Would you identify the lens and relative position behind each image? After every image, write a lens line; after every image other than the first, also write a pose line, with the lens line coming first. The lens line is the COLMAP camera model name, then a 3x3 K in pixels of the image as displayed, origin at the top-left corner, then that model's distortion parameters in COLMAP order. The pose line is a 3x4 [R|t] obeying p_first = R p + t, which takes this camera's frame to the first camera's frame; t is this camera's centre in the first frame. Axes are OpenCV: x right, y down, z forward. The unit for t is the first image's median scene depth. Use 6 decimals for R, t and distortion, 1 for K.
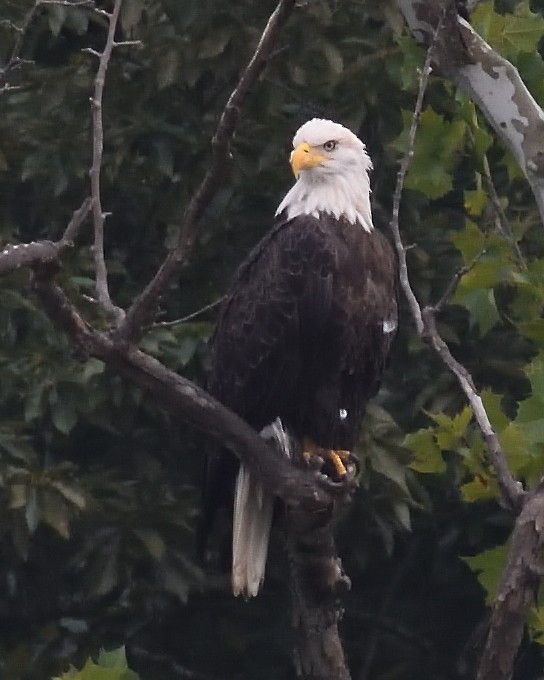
lens RADIAL K [[288.8, 0, 271.8], [0, 288.8, 343.5], [0, 0, 1]] dist [0.001428, -0.000280]
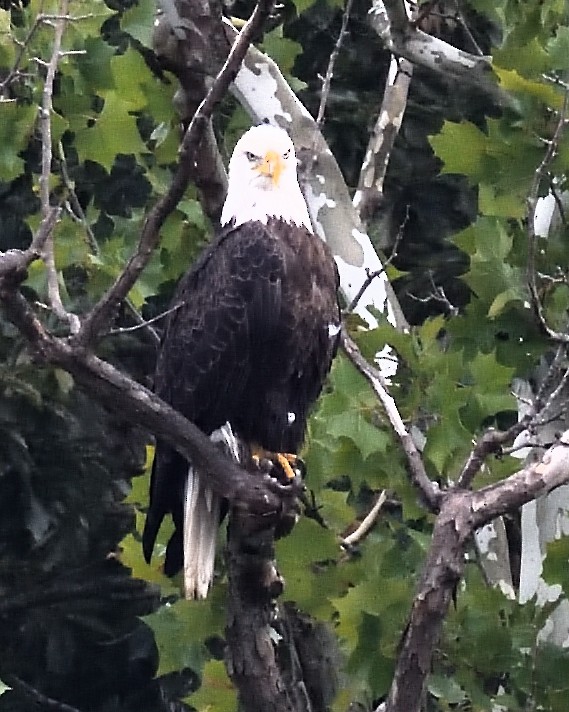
lens RADIAL K [[285.2, 0, 284.8], [0, 285.2, 352.3], [0, 0, 1]] dist [0.000027, 0.000502]
pose [[0.999983, -0.005772, -0.000935, 0.225235], [0.005772, 0.999983, 0.000105, 0.014765], [0.000935, -0.000110, 1.000000, -0.000097]]
